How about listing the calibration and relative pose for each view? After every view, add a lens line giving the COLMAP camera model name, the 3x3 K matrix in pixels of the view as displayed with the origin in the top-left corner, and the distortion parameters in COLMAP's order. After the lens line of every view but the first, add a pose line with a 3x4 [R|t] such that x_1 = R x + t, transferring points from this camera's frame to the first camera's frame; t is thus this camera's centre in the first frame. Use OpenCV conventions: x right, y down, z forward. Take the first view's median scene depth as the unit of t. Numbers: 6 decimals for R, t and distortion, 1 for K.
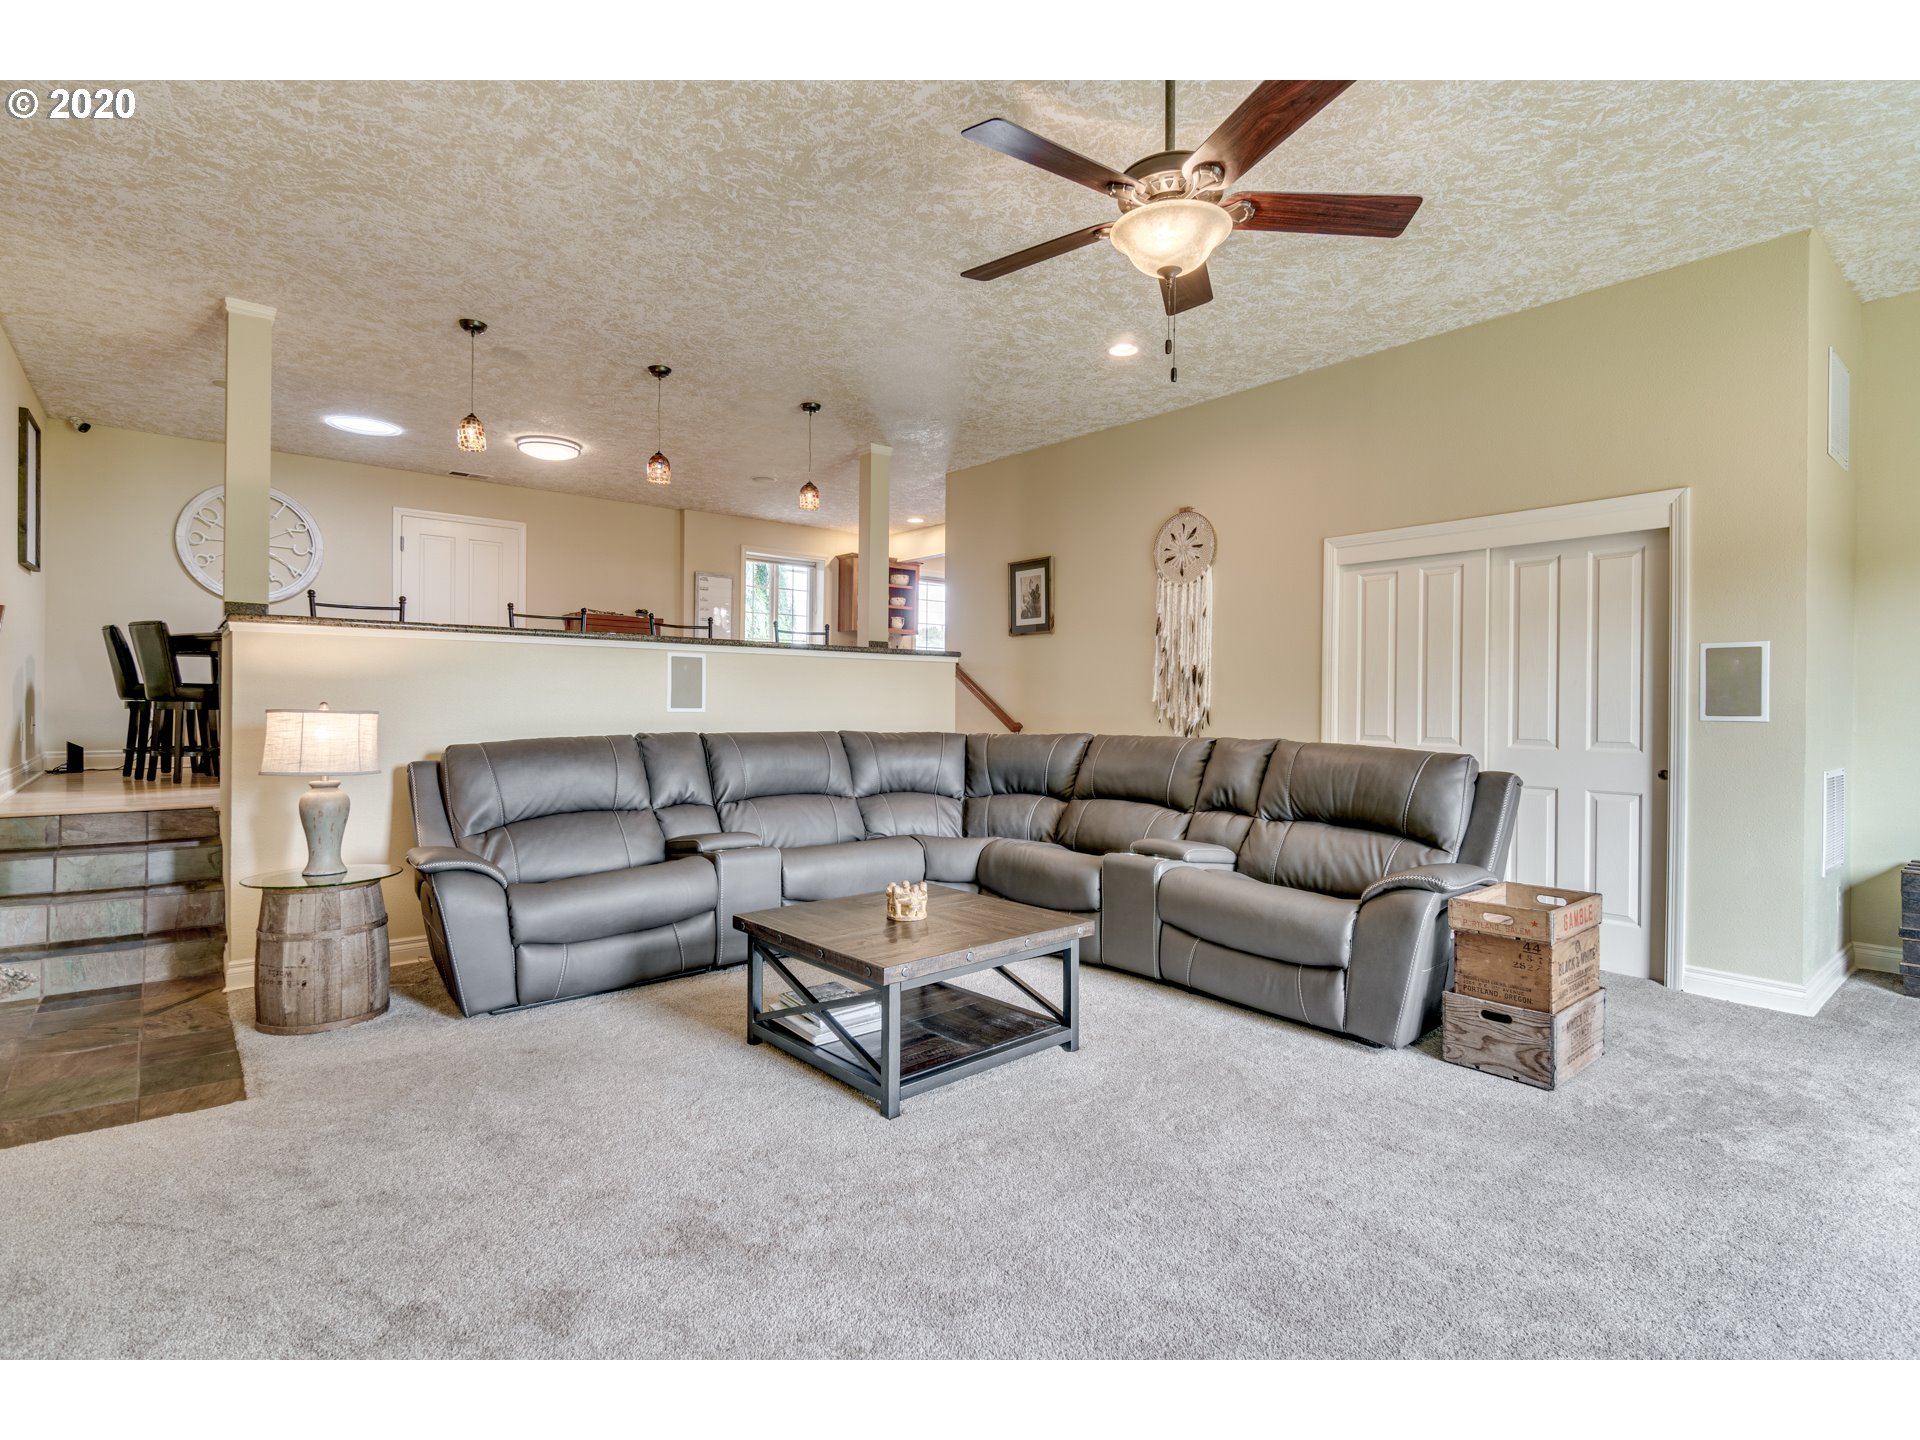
lens RADIAL K [[948.2, 0, 948.7], [0, 948.2, 699.6], [0, 0, 1]] dist [0.002113, 0.000838]
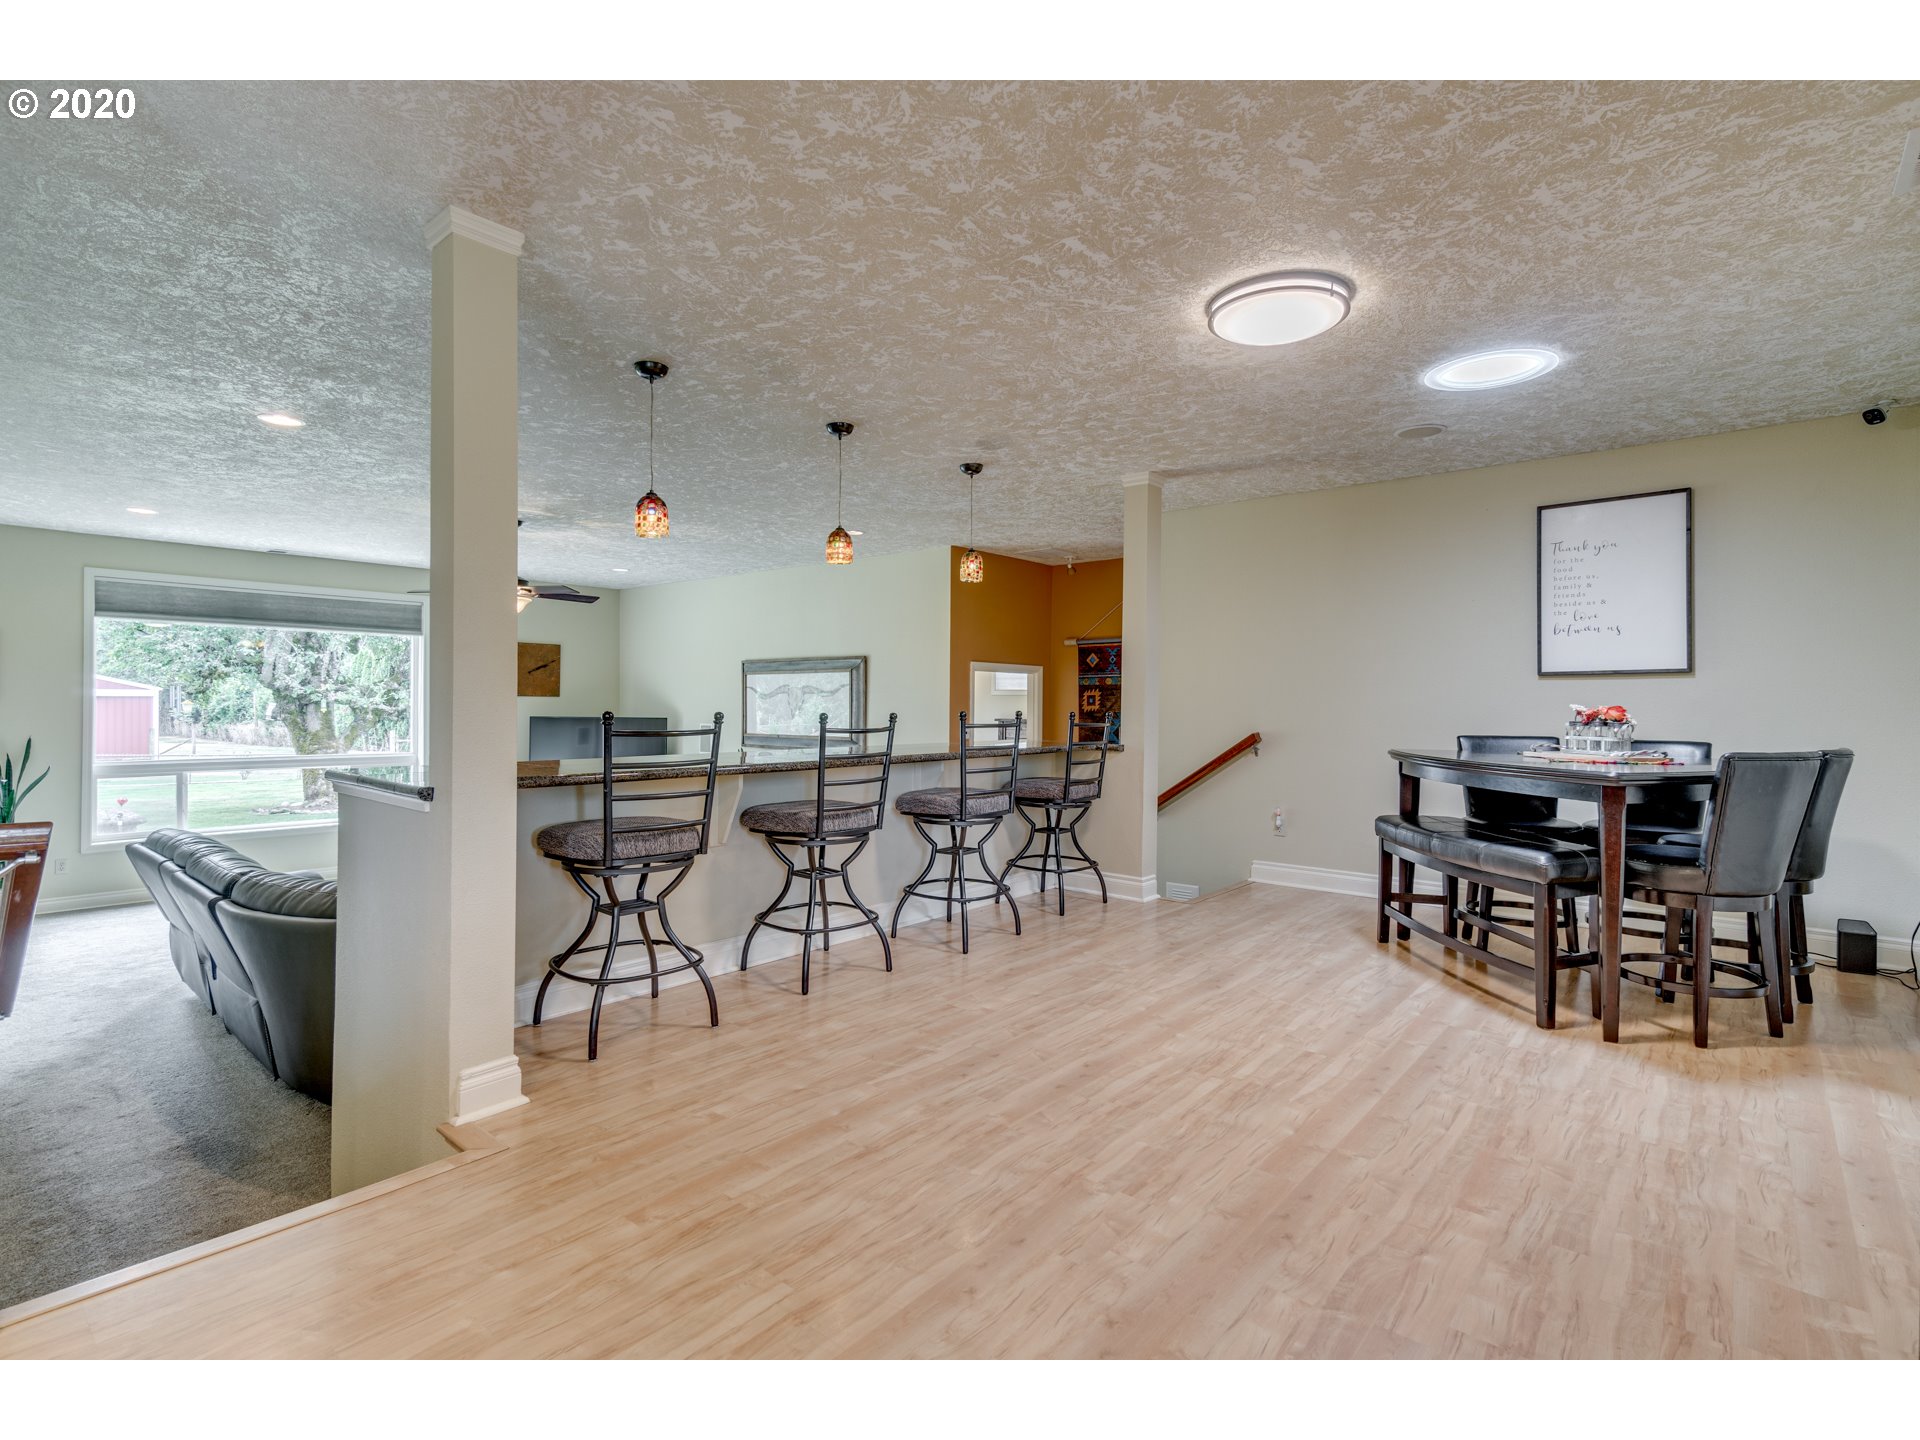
lens RADIAL K [[948.2, 0, 948.7], [0, 948.2, 699.6], [0, 0, 1]] dist [0.002113, 0.000838]
pose [[-0.986608, -0.016473, -0.162276, -0.282914], [-0.016095, 0.999864, -0.003644, -0.115356], [0.162314, -0.000984, -0.986739, 1.931851]]
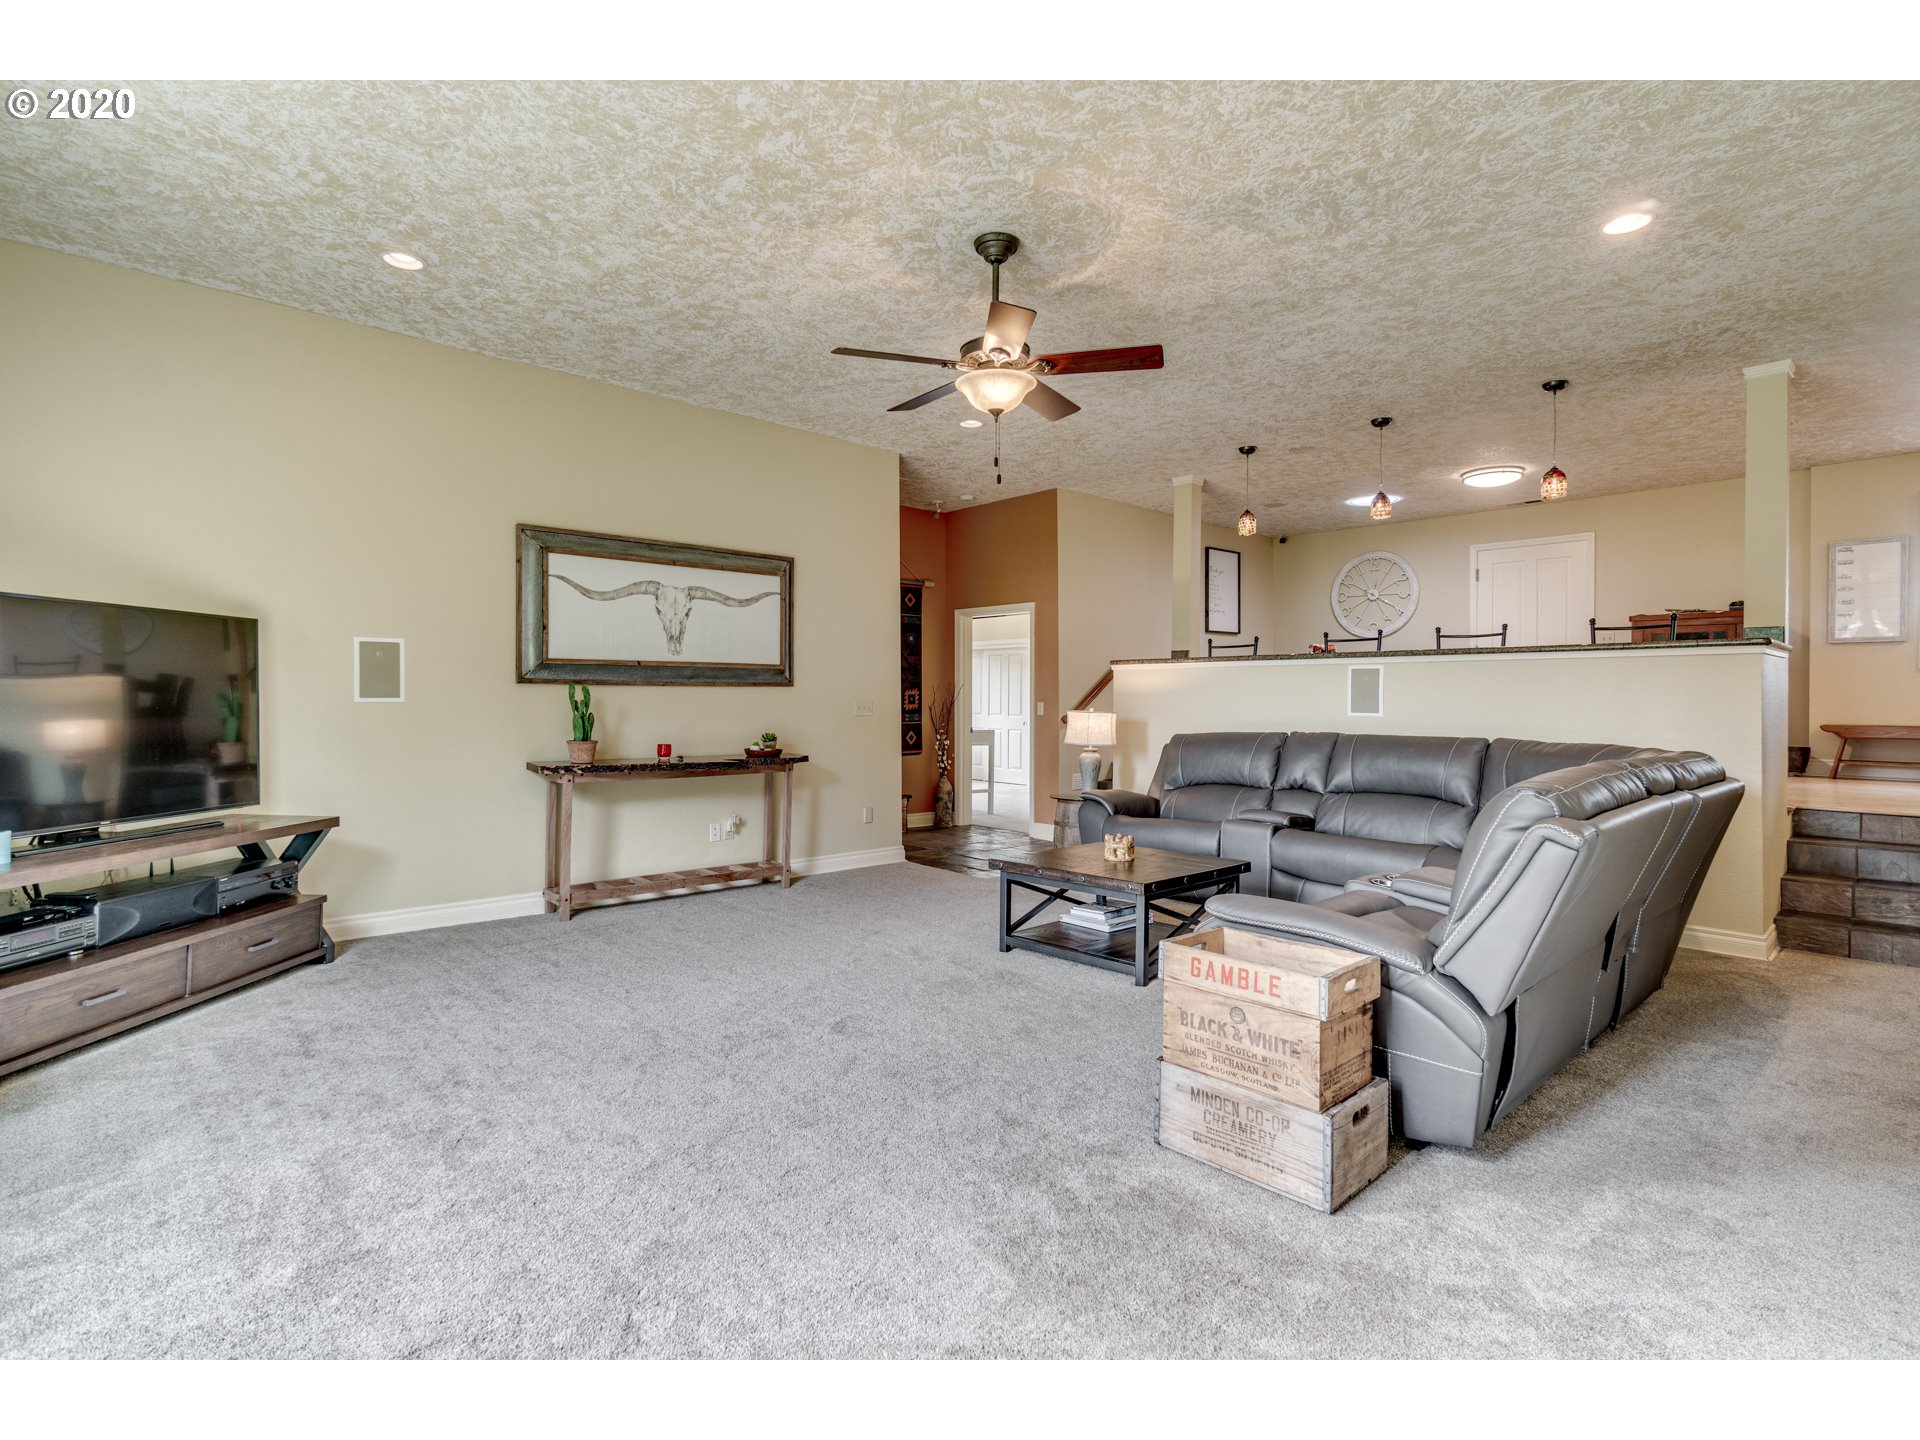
lens RADIAL K [[948.2, 0, 948.7], [0, 948.2, 699.6], [0, 0, 1]] dist [0.002113, 0.000838]
pose [[0.067045, -0.014780, -0.997641, 0.855005], [-0.000226, 0.999890, -0.014828, 0.010403], [0.997750, 0.001220, 0.067034, 0.417141]]
